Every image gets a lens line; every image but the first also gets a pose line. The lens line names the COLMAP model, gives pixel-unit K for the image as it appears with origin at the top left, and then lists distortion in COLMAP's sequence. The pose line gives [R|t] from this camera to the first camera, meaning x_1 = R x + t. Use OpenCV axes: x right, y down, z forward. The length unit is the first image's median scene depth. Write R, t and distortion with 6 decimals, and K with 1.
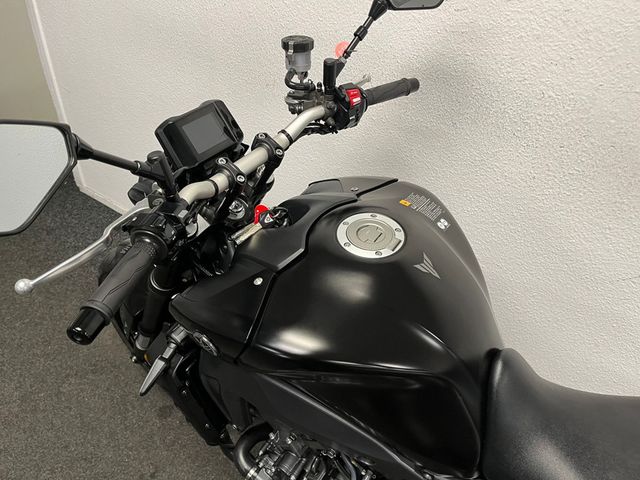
lens RADIAL K [[470.7, 0, 322.4], [0, 470.7, 236.8], [0, 0, 1]] dist [0.002961, -0.006077]
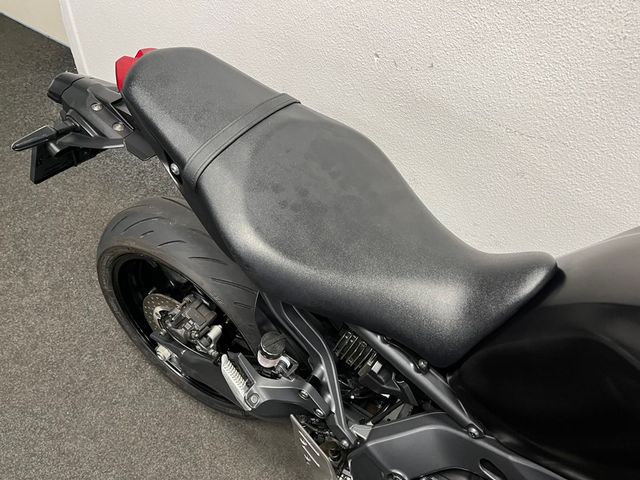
lens RADIAL K [[470.7, 0, 319.7], [0, 470.7, 237.4], [0, 0, 1]] dist [0.002961, -0.006077]
pose [[0.999610, 0.006134, 0.027250, -0.128298], [-0.010320, 0.987660, 0.156274, 0.095074], [-0.025955, -0.156494, 0.987338, 0.050239]]
